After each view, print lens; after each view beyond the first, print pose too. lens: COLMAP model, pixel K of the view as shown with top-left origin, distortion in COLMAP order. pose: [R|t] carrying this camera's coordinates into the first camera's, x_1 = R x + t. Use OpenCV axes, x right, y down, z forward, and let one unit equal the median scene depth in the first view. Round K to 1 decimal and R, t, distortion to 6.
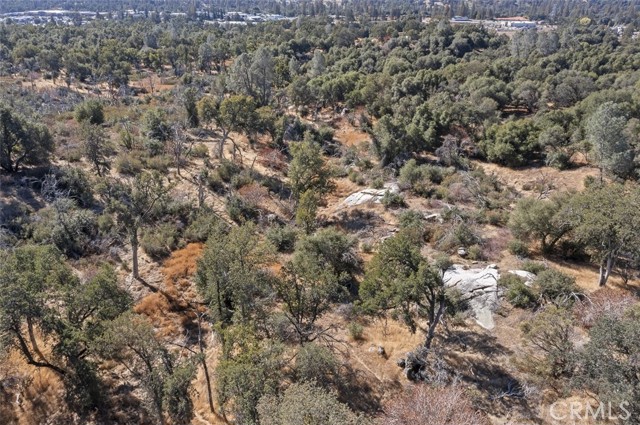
lens RADIAL K [[496.1, 0, 321.3], [0, 496.1, 214.0], [0, 0, 1]] dist [-0.002686, -0.000866]
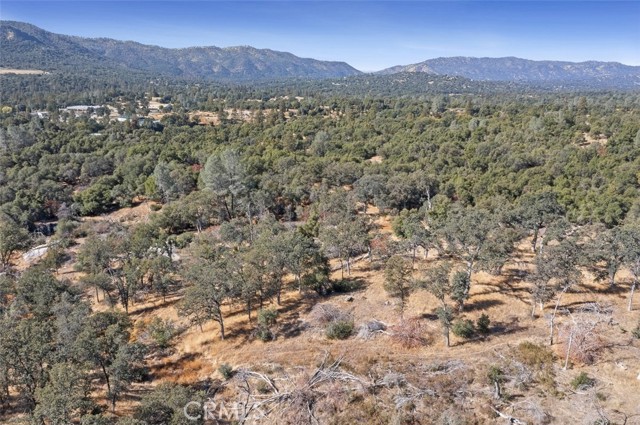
lens RADIAL K [[496.1, 0, 318.6], [0, 496.1, 210.3], [0, 0, 1]] dist [-0.002686, -0.000866]
pose [[0.500782, -0.227607, 0.835112, -0.480688], [0.354281, 0.934188, 0.042161, 0.058200], [-0.789748, 0.274751, 0.548462, -0.348653]]
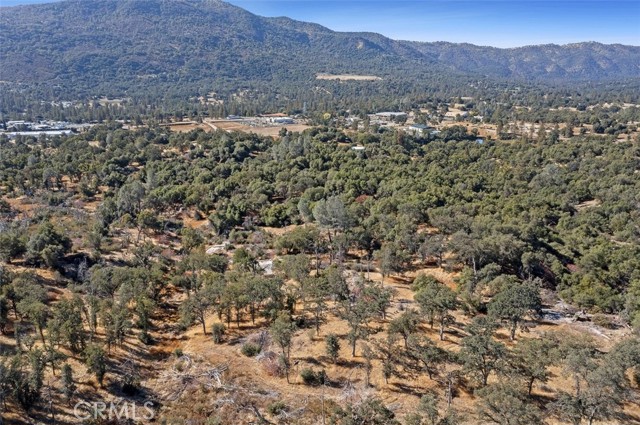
lens RADIAL K [[496.1, 0, 320.0], [0, 496.1, 214.0], [0, 0, 1]] dist [-0.002686, -0.000866]
pose [[0.909100, -0.124340, 0.397589, -0.238664], [0.185819, 0.975242, -0.119890, 0.113867], [-0.372839, 0.182871, 0.909697, -0.834120]]
